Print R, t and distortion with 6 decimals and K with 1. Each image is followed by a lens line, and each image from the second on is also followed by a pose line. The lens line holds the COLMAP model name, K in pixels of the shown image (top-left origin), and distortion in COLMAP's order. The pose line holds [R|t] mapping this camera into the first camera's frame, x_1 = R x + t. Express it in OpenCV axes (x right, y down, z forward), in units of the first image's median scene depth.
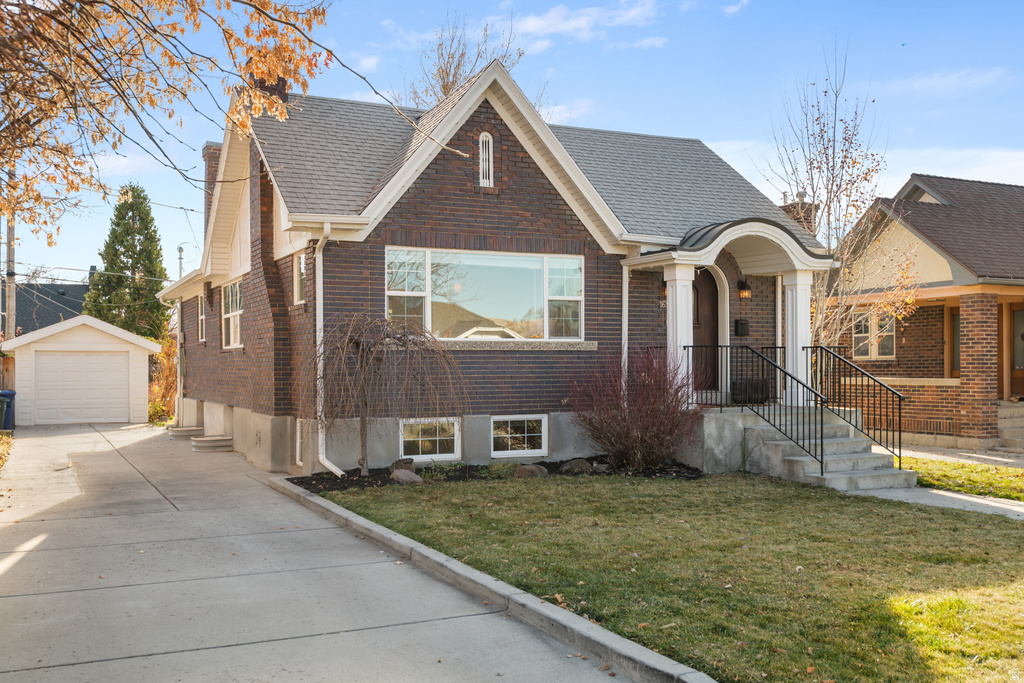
lens RADIAL K [[972.8, 0, 493.7], [0, 972.8, 364.1], [0, 0, 1]] dist [0.030723, 0.013313]
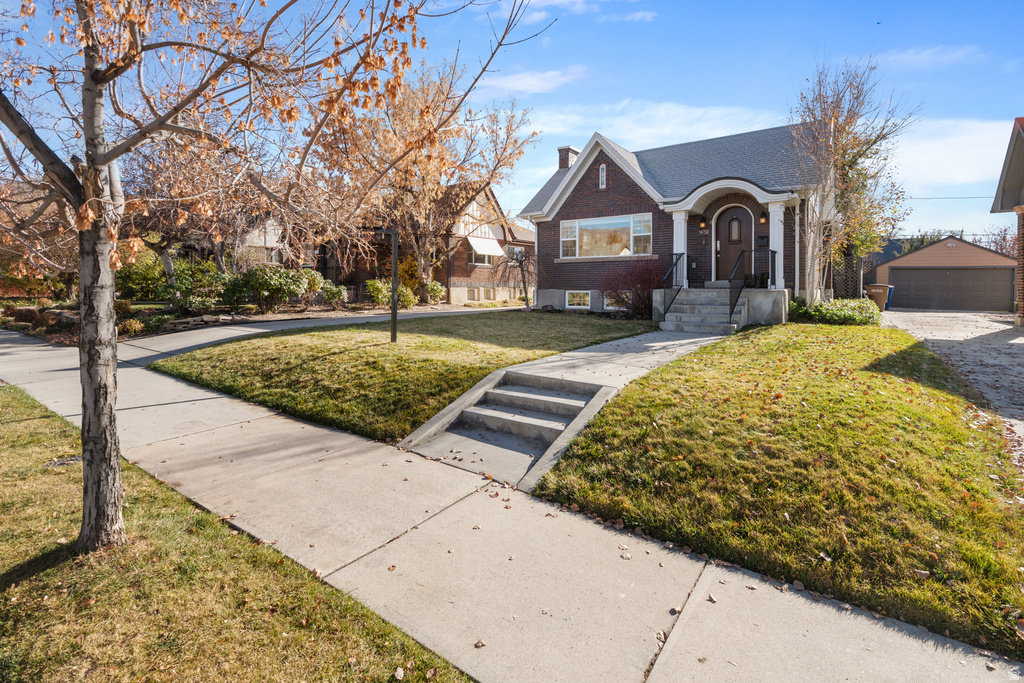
lens RADIAL K [[478.9, 0, 507.6], [0, 478.9, 287.7], [0, 0, 1]] dist [0.026734, -0.000938]
pose [[0.499820, 0.008132, -0.866091, 0.819233], [0.002692, 0.999937, 0.010942, 0.033209], [0.866125, -0.007801, 0.499767, 0.249292]]
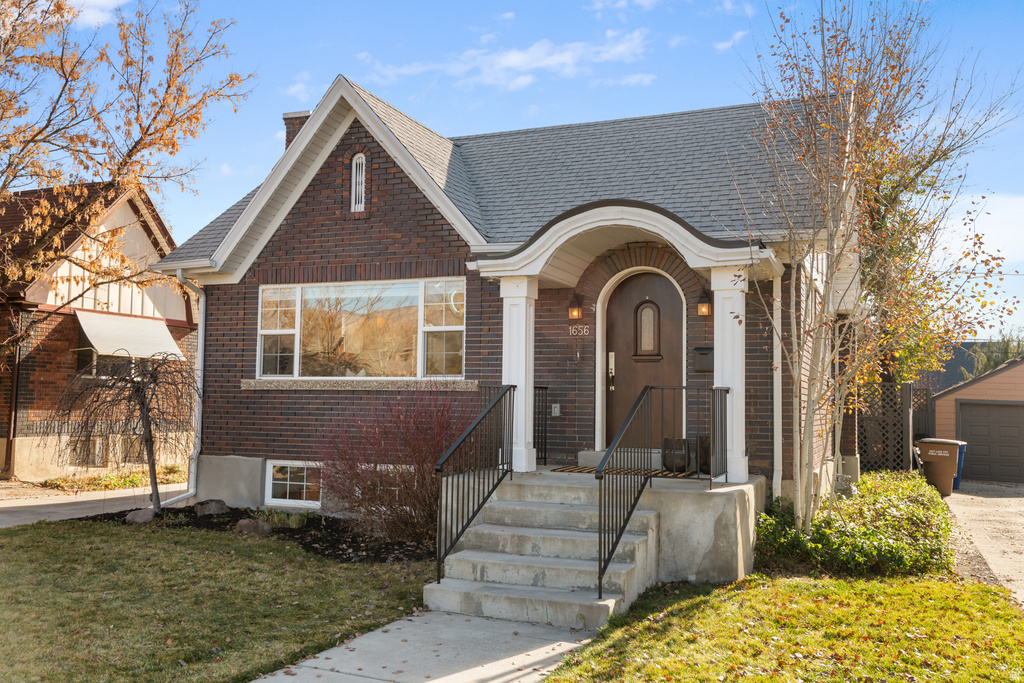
lens RADIAL K [[902.1, 0, 512.0], [0, 902.1, 341.5], [0, 0, 1]] dist [0.040555, 0.006278]
pose [[0.675593, -0.034952, -0.736446, 0.694910], [-0.015825, 0.997958, -0.061881, -0.009381], [0.737105, 0.053460, 0.673660, 0.524669]]
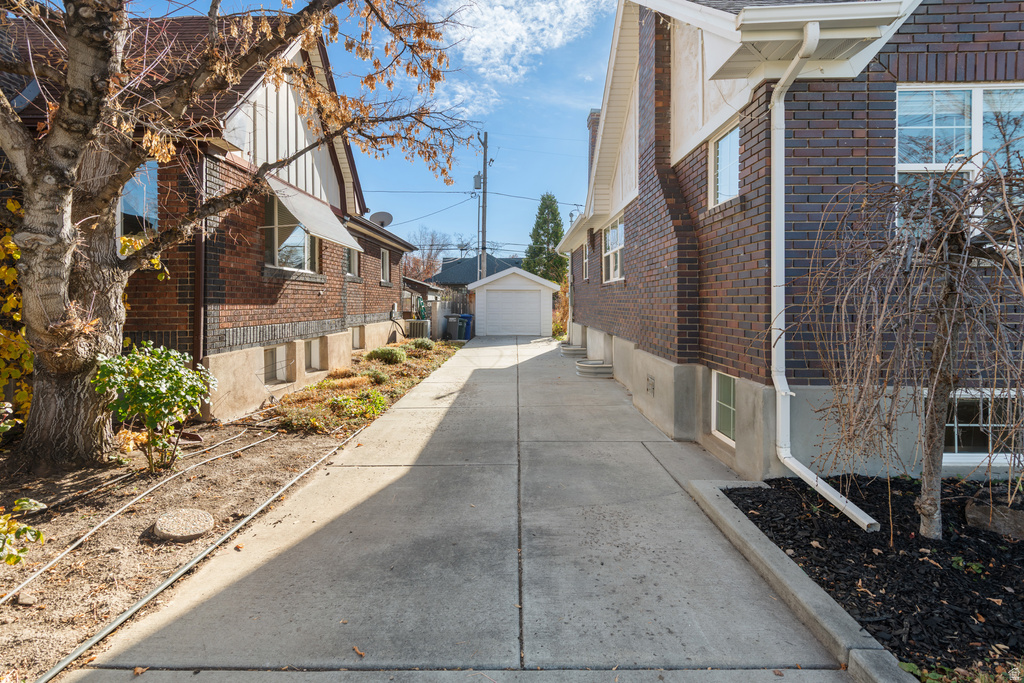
lens RADIAL K [[470.6, 0, 517.2], [0, 470.6, 306.0], [0, 0, 1]] dist [0.021033, -0.000489]
pose [[0.906170, 0.007077, -0.422855, -0.178851], [-0.001261, 0.999901, 0.014031, 0.004342], [0.422912, -0.012182, 0.906089, 0.603470]]
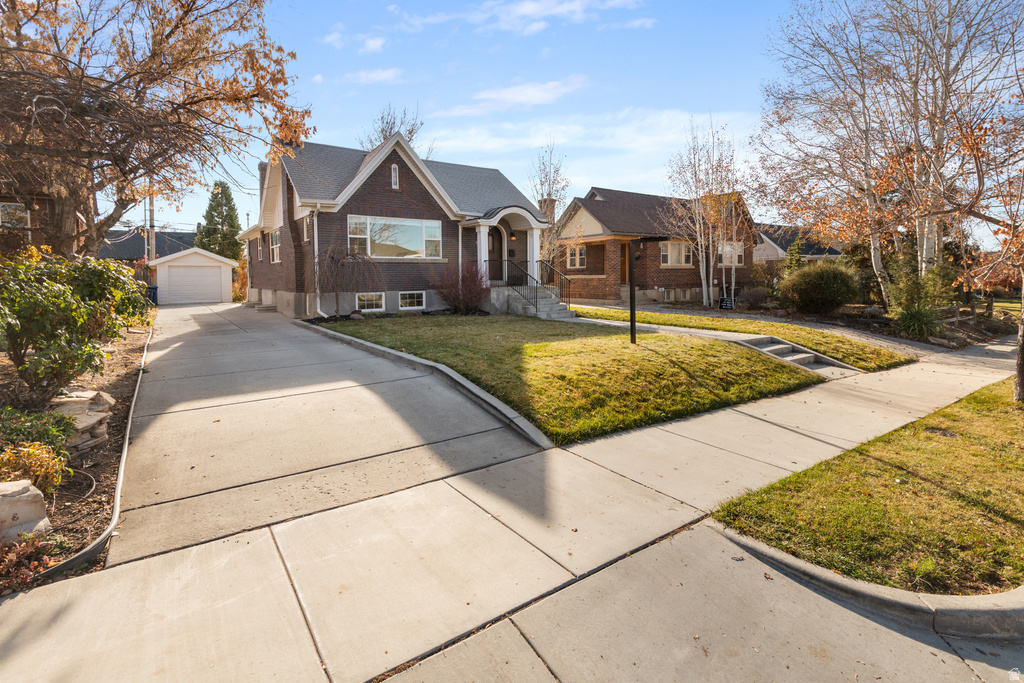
lens RADIAL K [[478.9, 0, 507.6], [0, 478.9, 287.7], [0, 0, 1]] dist [0.026734, -0.000938]
pose [[0.984207, -0.011322, 0.176657, 0.047207], [0.006621, 0.999609, 0.027175, 0.015586], [-0.176895, -0.025576, 0.983897, -0.127843]]
